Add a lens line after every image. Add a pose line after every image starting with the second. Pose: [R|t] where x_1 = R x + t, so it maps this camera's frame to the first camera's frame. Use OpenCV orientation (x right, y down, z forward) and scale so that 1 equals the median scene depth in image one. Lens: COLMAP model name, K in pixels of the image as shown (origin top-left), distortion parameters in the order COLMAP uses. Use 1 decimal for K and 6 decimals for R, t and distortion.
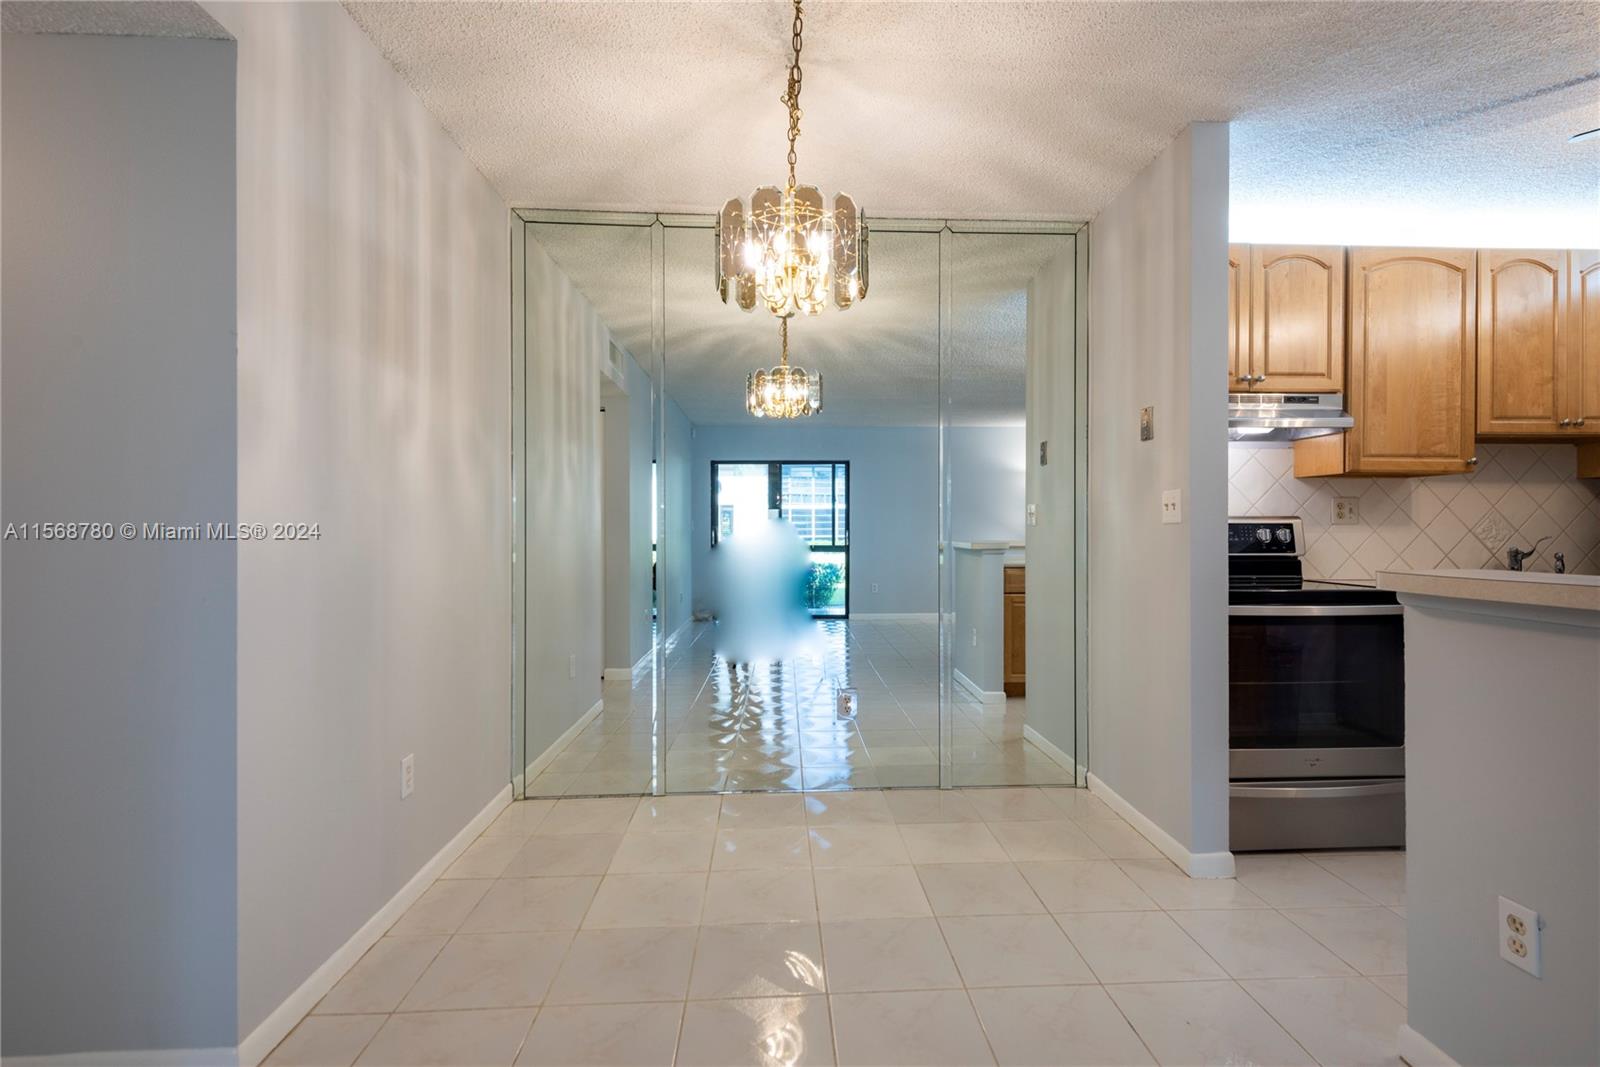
lens RADIAL K [[755.8, 0, 794.2], [0, 755.8, 532.2], [0, 0, 1]] dist [0.006855, -0.006321]
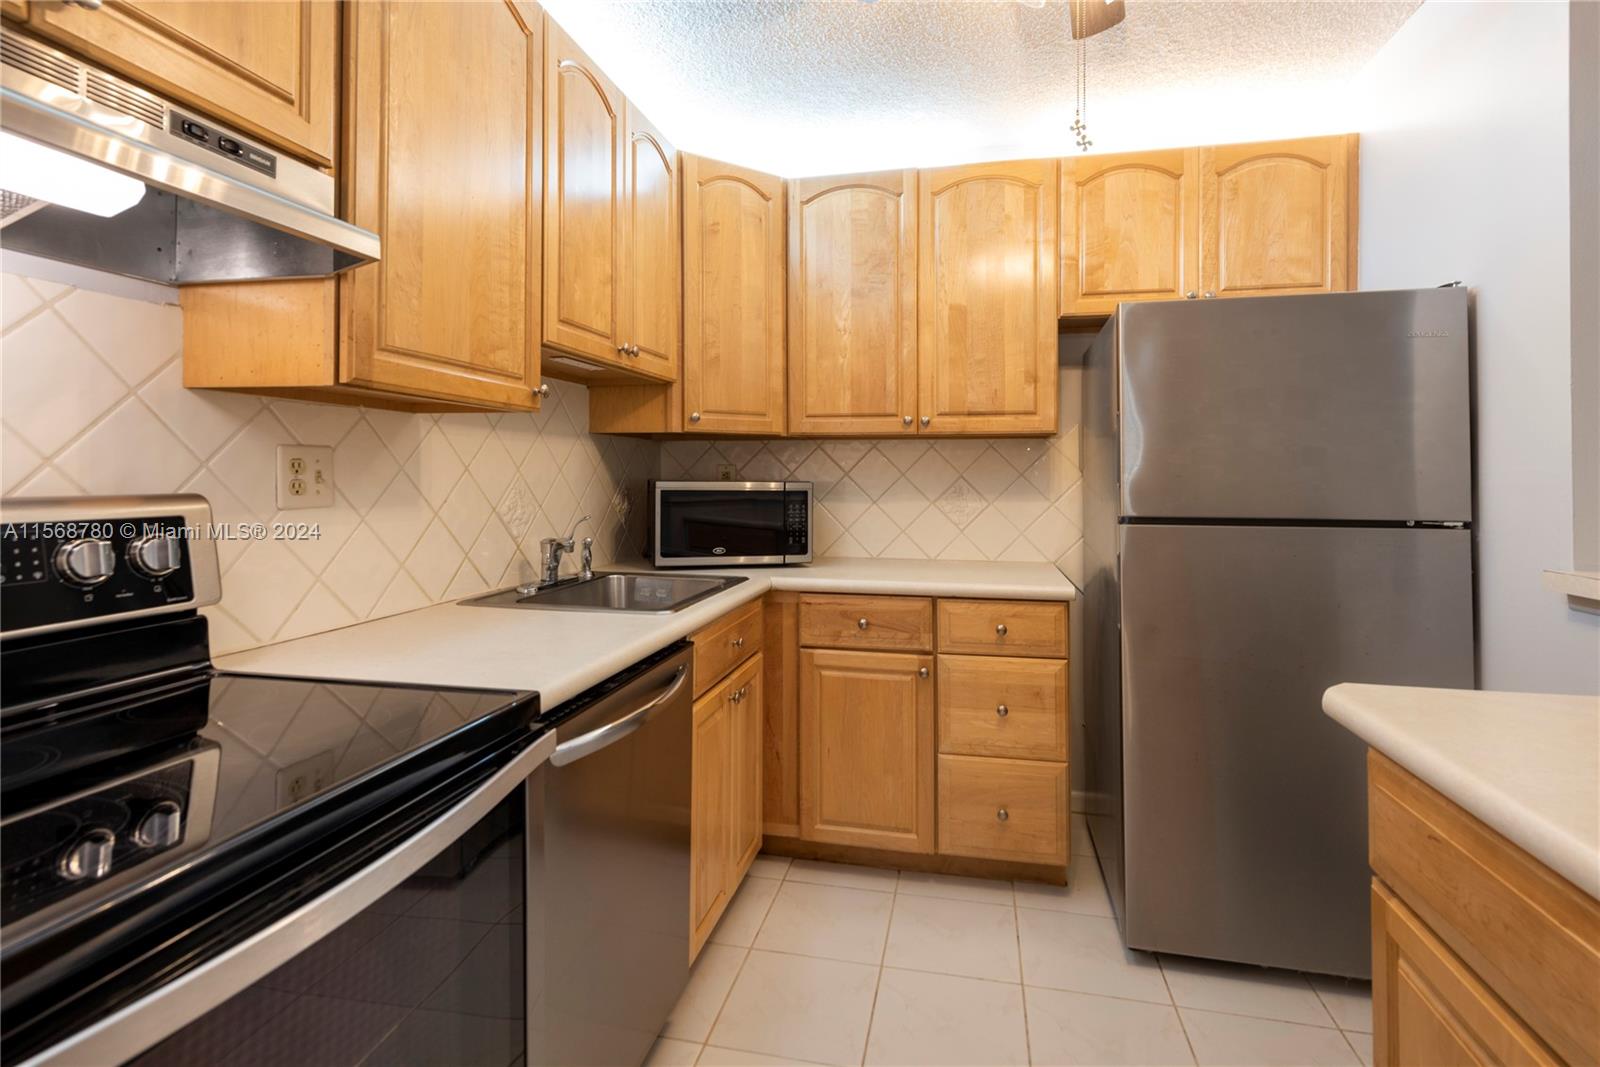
lens RADIAL K [[755.8, 0, 829.8], [0, 755.8, 472.5], [0, 0, 1]] dist [0.006855, -0.006321]
pose [[0.227656, 0.004959, 0.973729, 0.408169], [-0.002515, 0.999987, -0.004505, -0.032591], [-0.973738, -0.001423, 0.227665, 0.666424]]
